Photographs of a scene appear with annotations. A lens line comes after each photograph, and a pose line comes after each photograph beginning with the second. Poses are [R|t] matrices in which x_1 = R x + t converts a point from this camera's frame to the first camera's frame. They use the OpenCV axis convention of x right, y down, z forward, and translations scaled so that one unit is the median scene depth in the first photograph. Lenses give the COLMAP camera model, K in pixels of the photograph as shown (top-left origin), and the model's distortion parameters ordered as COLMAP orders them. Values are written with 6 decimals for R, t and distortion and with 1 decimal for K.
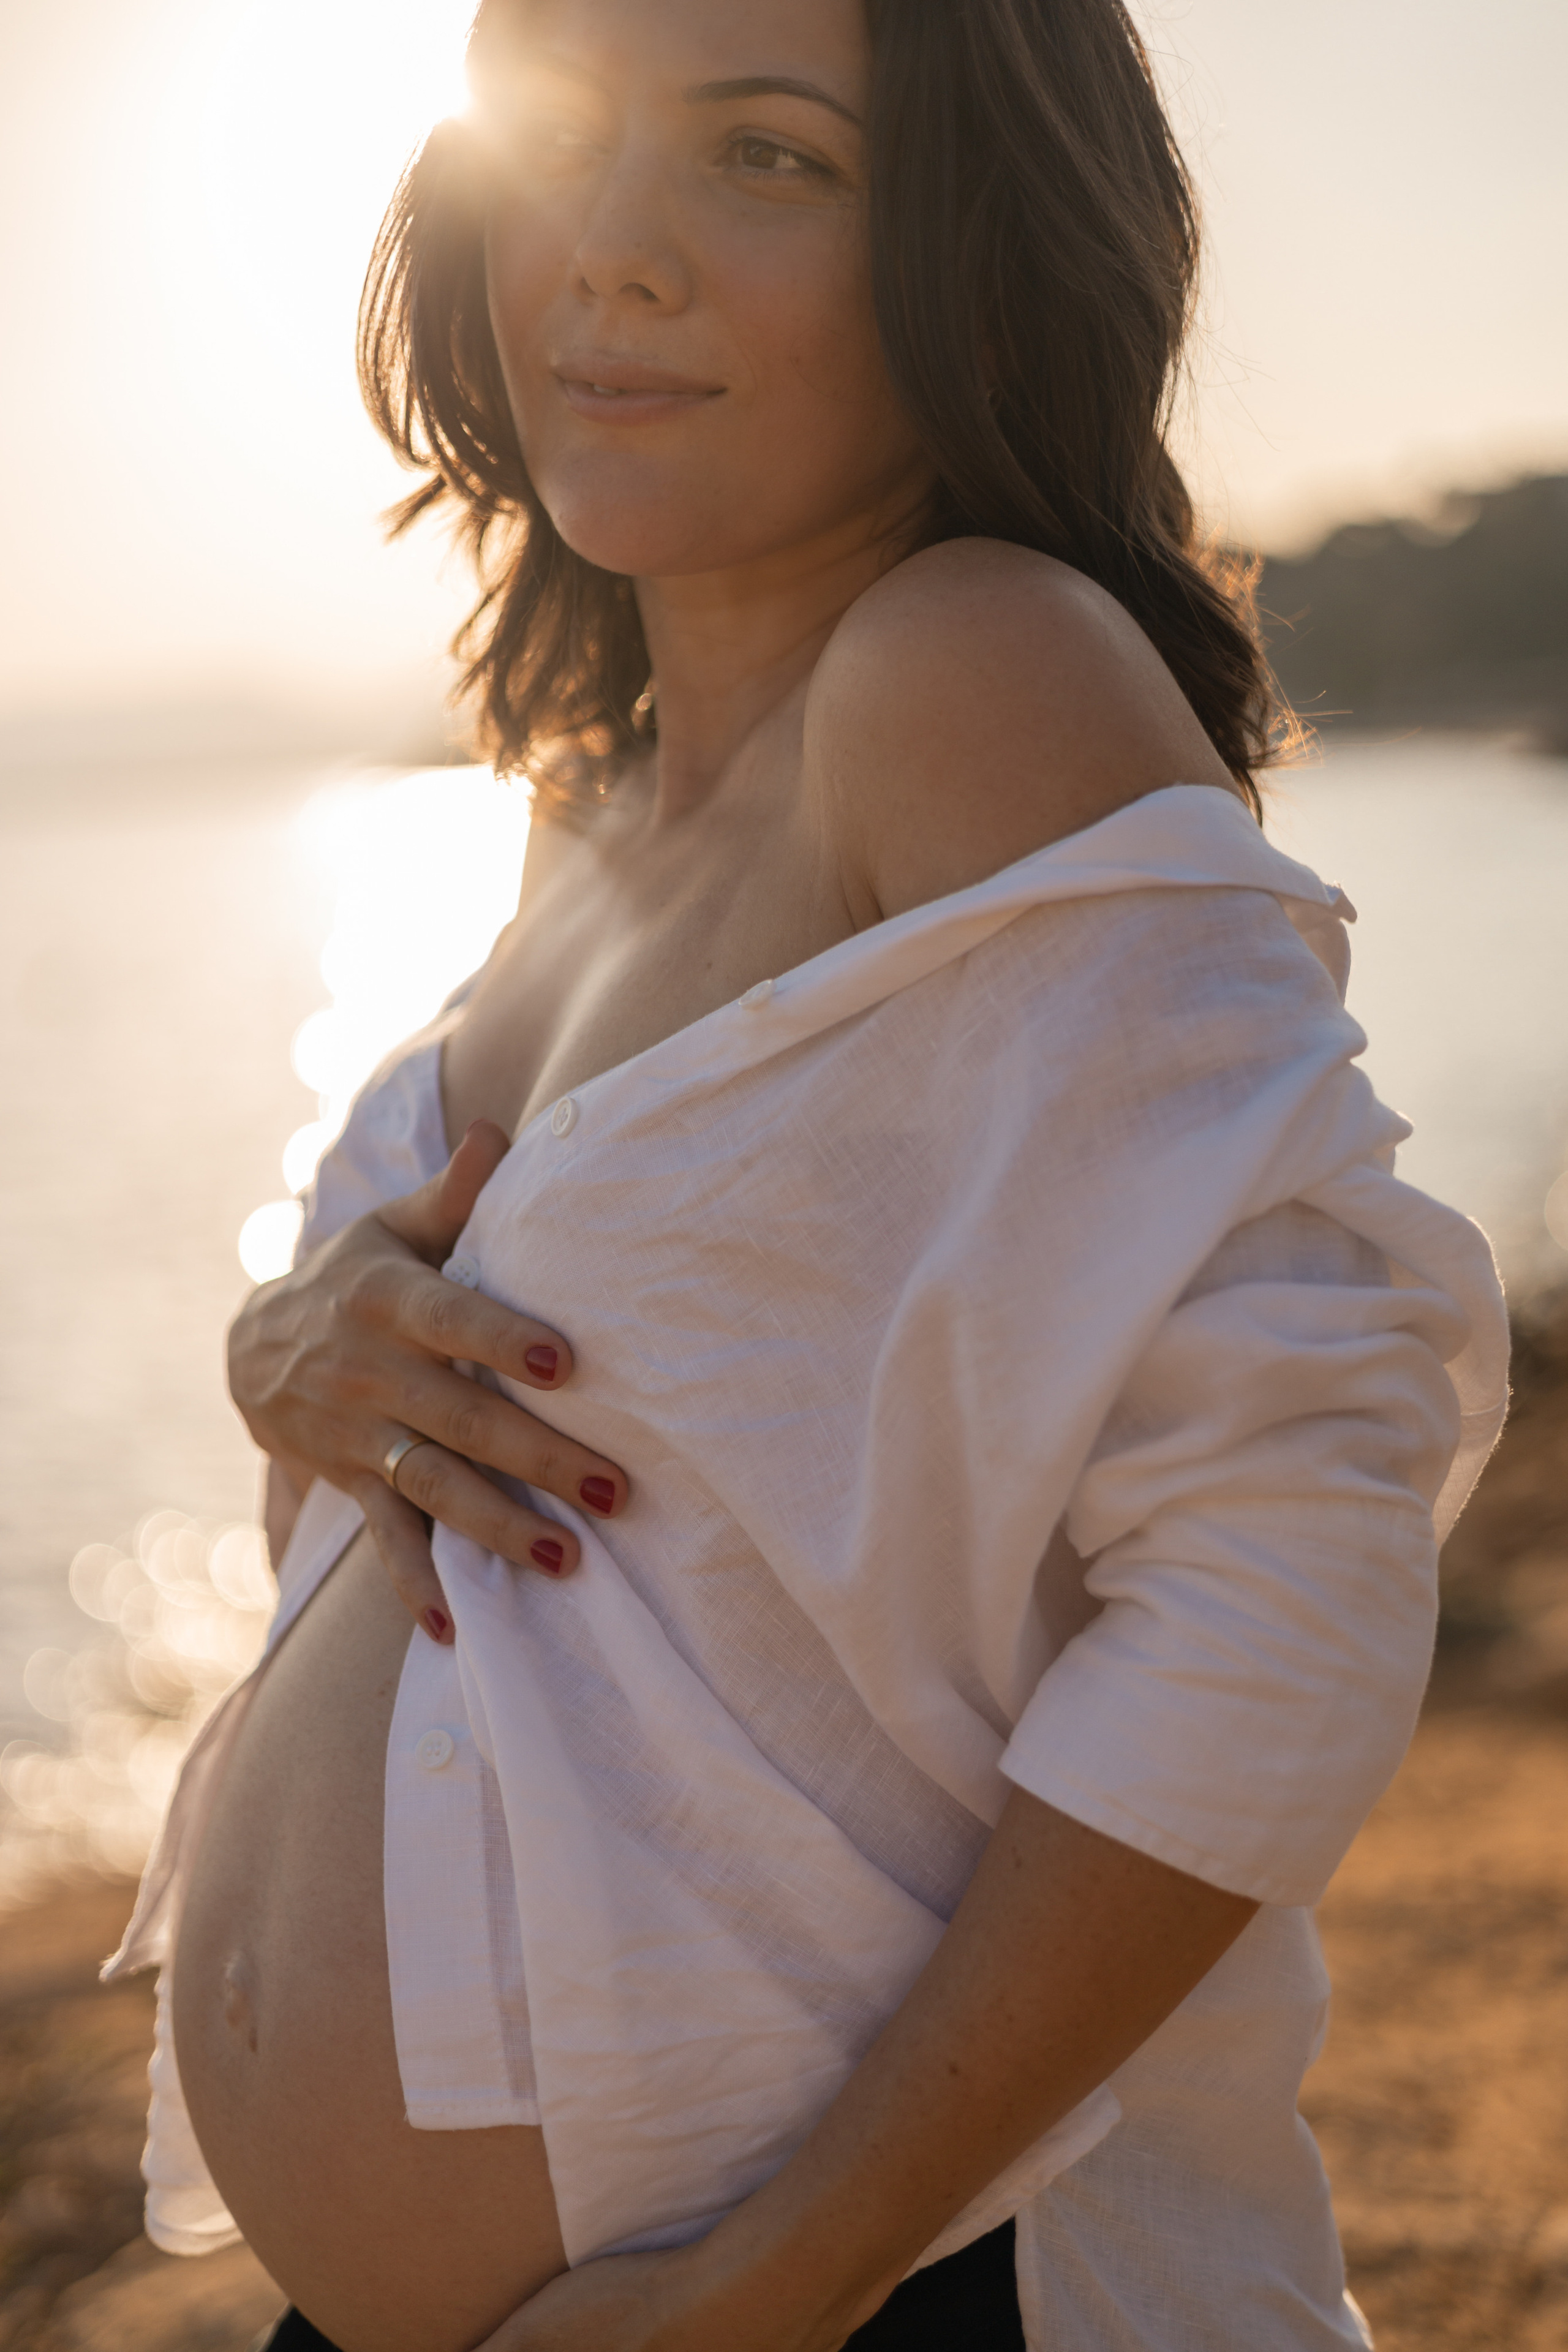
lens RADIAL K [[3178.3, 0, 784.0], [0, 3178.3, 1176.0], [0, 0, 1]] dist [0.011583, -0.051841]
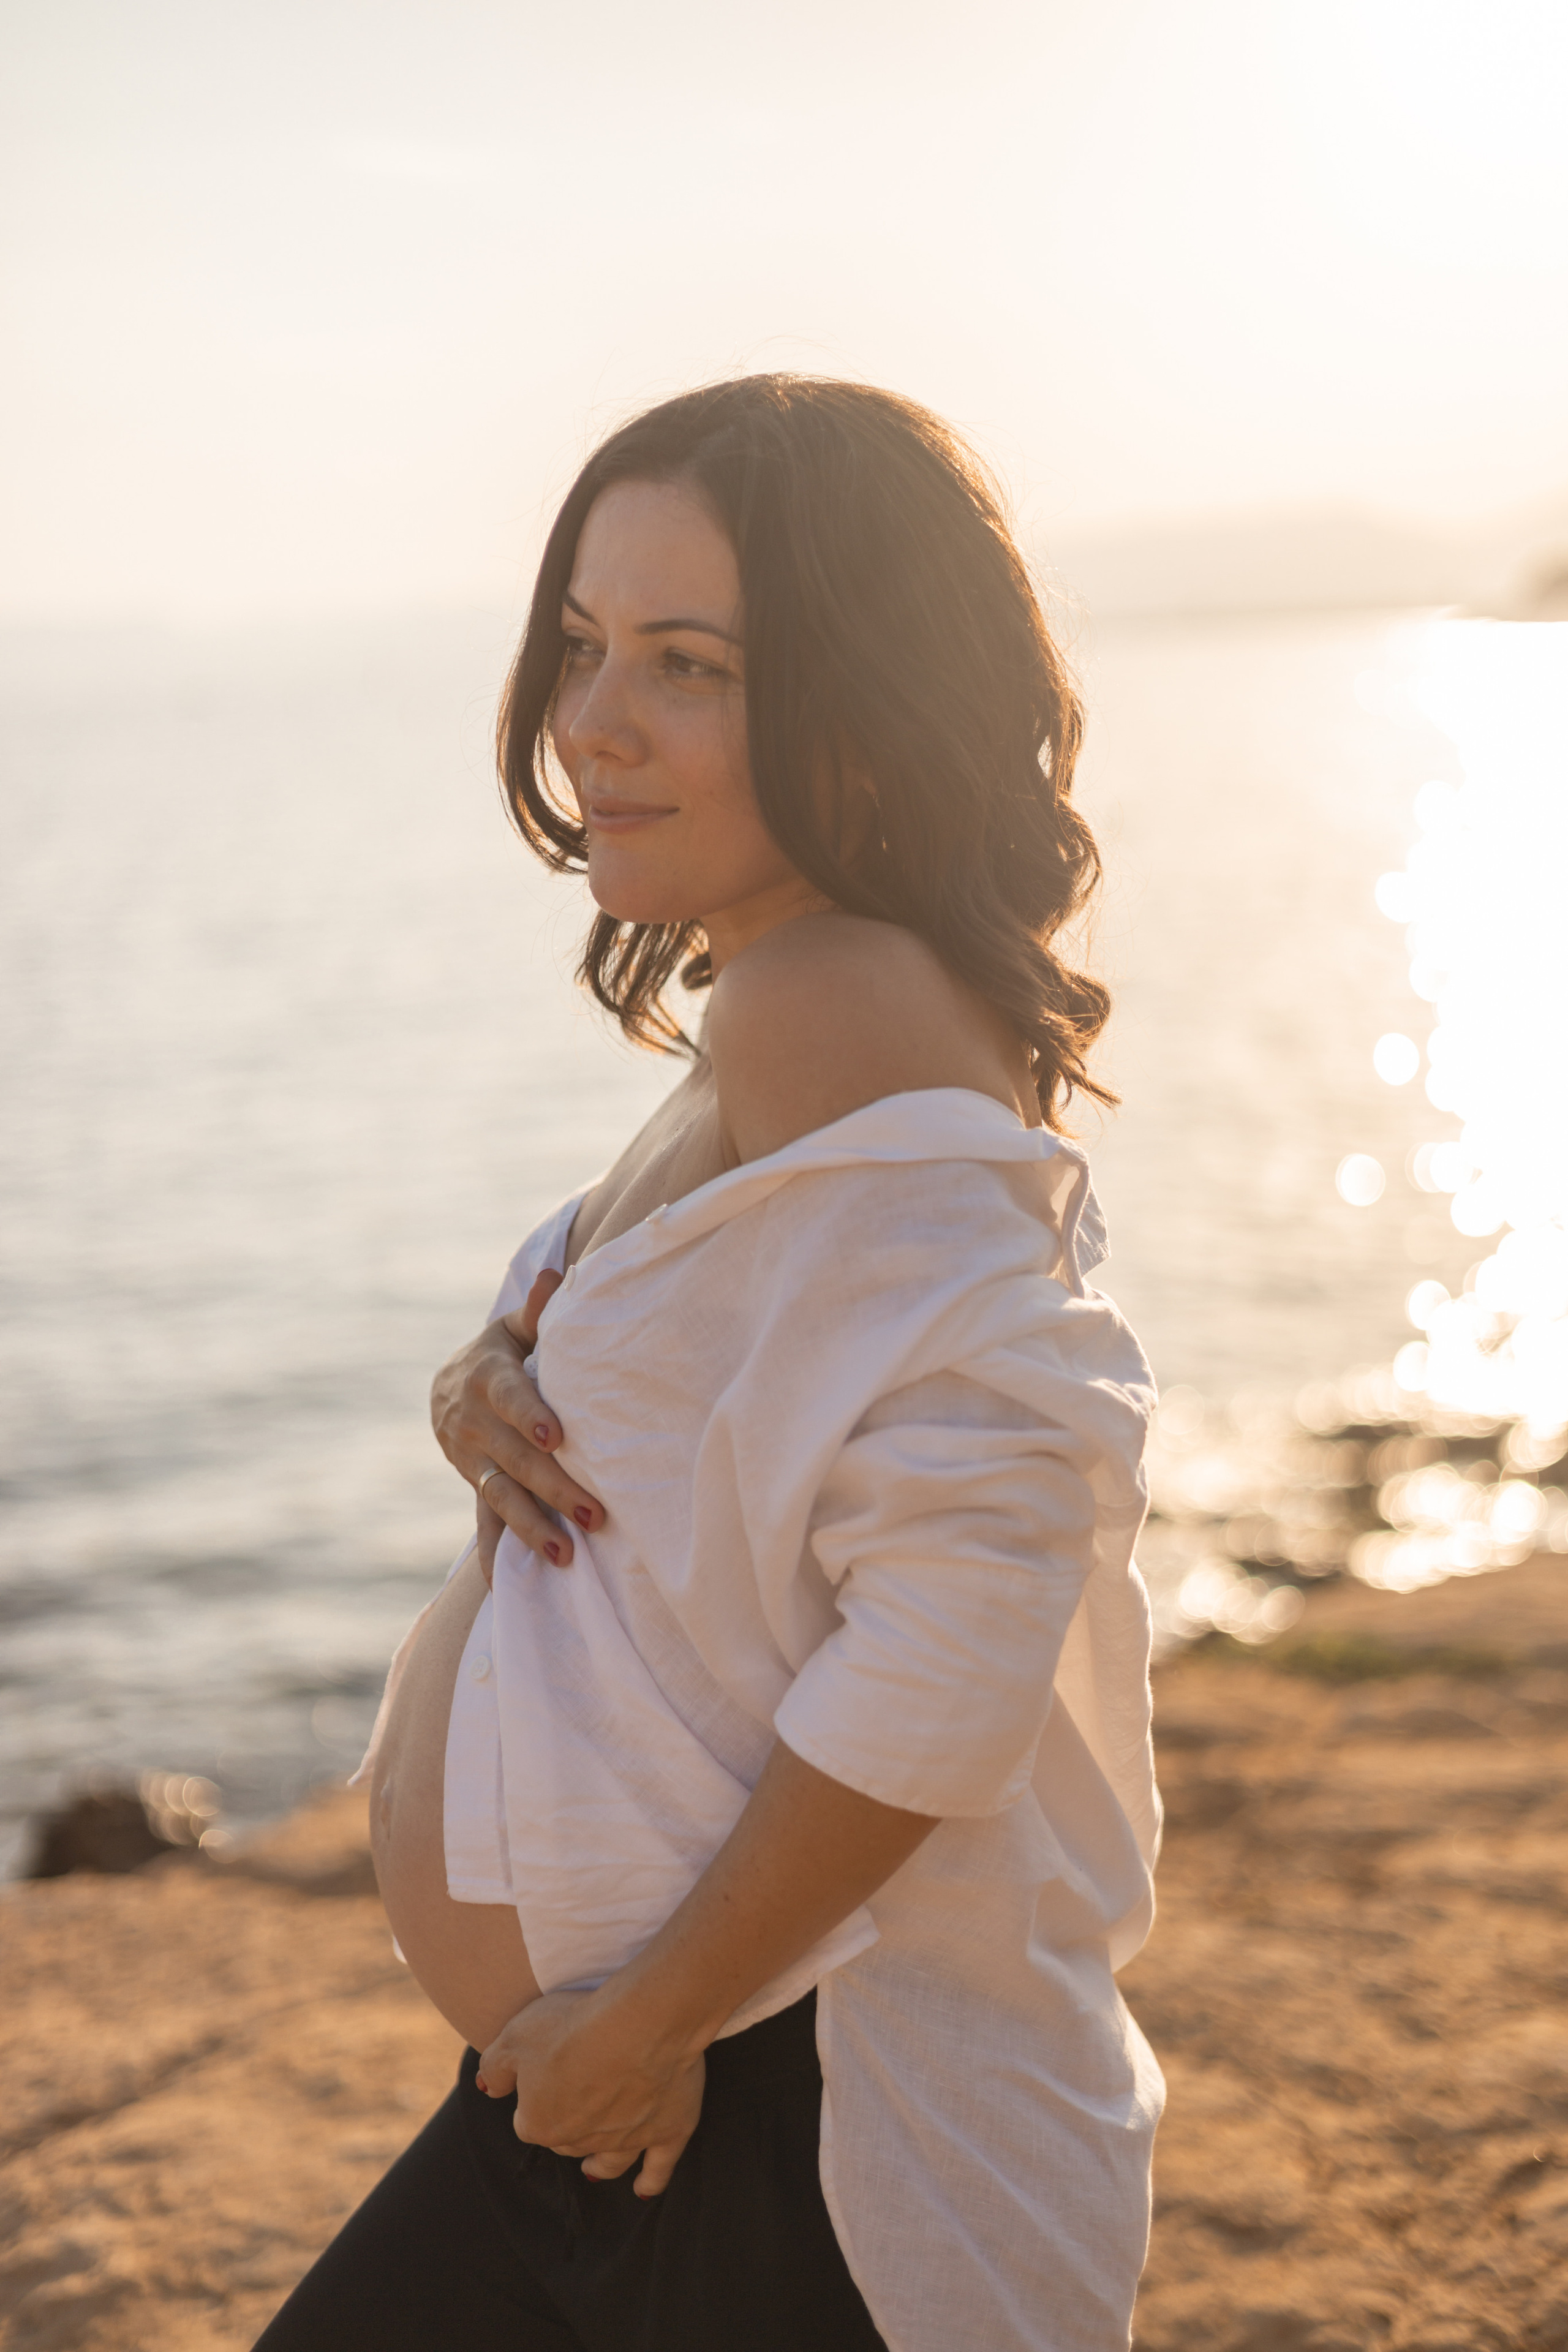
lens RADIAL K [[3178.3, 0, 784.0], [0, 3178.3, 1176.0], [0, 0, 1]] dist [0.011583, -0.051841]
pose [[0.946058, 0.038699, -0.321677, 0.553378], [-0.020923, 0.998066, 0.058536, -0.168197], [0.323320, -0.048648, 0.945038, -0.462479]]
